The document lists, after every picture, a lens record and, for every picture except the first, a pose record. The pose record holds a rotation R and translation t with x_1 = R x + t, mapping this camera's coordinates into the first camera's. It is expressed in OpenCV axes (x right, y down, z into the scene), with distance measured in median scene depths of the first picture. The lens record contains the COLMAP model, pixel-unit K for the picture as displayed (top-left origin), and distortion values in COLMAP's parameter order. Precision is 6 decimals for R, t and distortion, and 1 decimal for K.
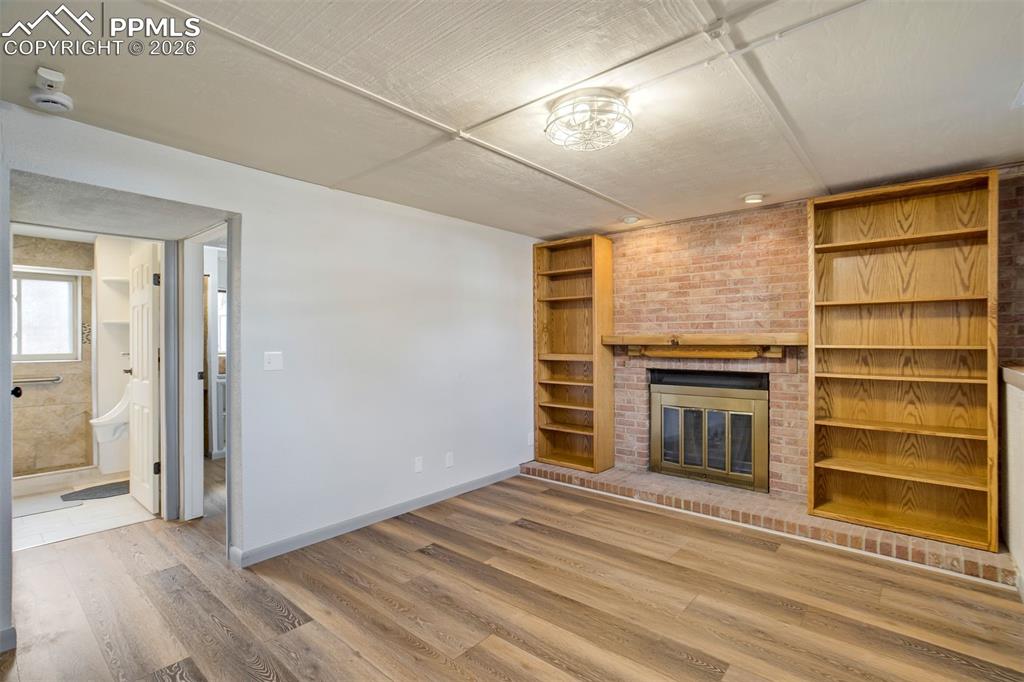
lens RADIAL K [[488.0, 0, 511.1], [0, 488.0, 336.4], [0, 0, 1]] dist [-0.048274, 0.026912]
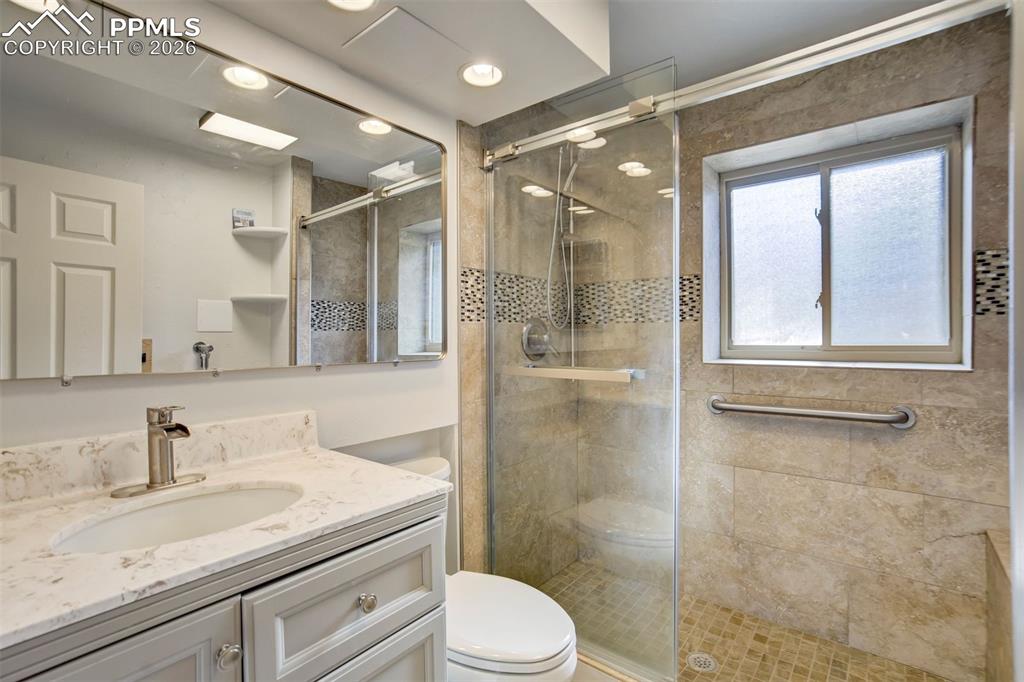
lens RADIAL K [[488.0, 0, 511.1], [0, 488.0, 336.4], [0, 0, 1]] dist [-0.048274, 0.026912]
pose [[0.058871, 0.013897, -0.998169, -0.613526], [0.010516, 0.999839, 0.014541, 0.020909], [0.998210, -0.011353, 0.058715, 0.689391]]
